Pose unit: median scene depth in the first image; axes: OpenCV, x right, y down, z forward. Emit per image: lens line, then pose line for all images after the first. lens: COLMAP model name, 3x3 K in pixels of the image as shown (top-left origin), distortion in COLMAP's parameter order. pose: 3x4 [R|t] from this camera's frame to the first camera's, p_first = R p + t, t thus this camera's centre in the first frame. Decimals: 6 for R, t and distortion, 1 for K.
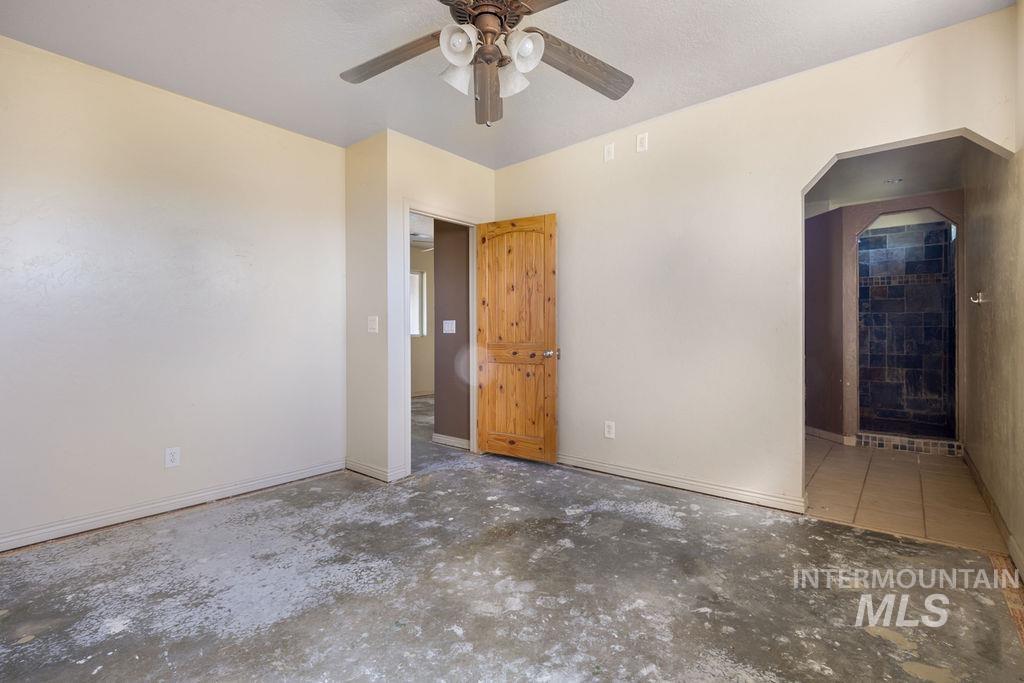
lens RADIAL K [[461.6, 0, 514.0], [0, 461.6, 337.7], [0, 0, 1]] dist [0.001860, -0.000505]
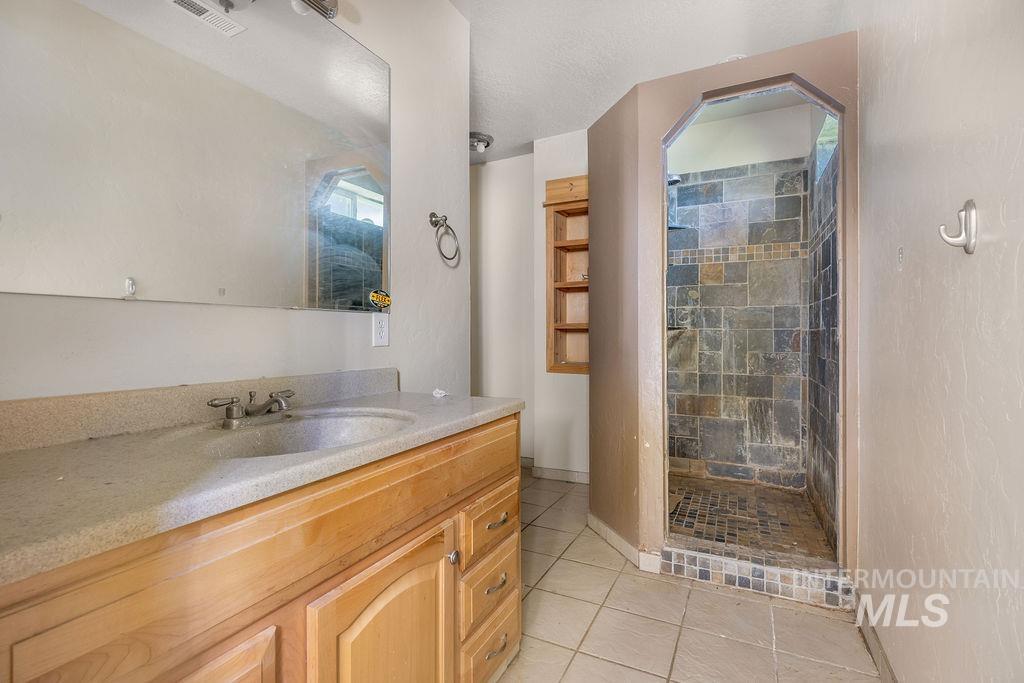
lens RADIAL K [[461.6, 0, 511.4], [0, 461.6, 339.6], [0, 0, 1]] dist [0.001860, -0.000505]
pose [[0.974314, 0.000424, 0.225191, 0.409783], [-0.000521, 1.000000, 0.000372, -0.010472], [-0.225191, -0.000479, 0.974314, 0.482184]]
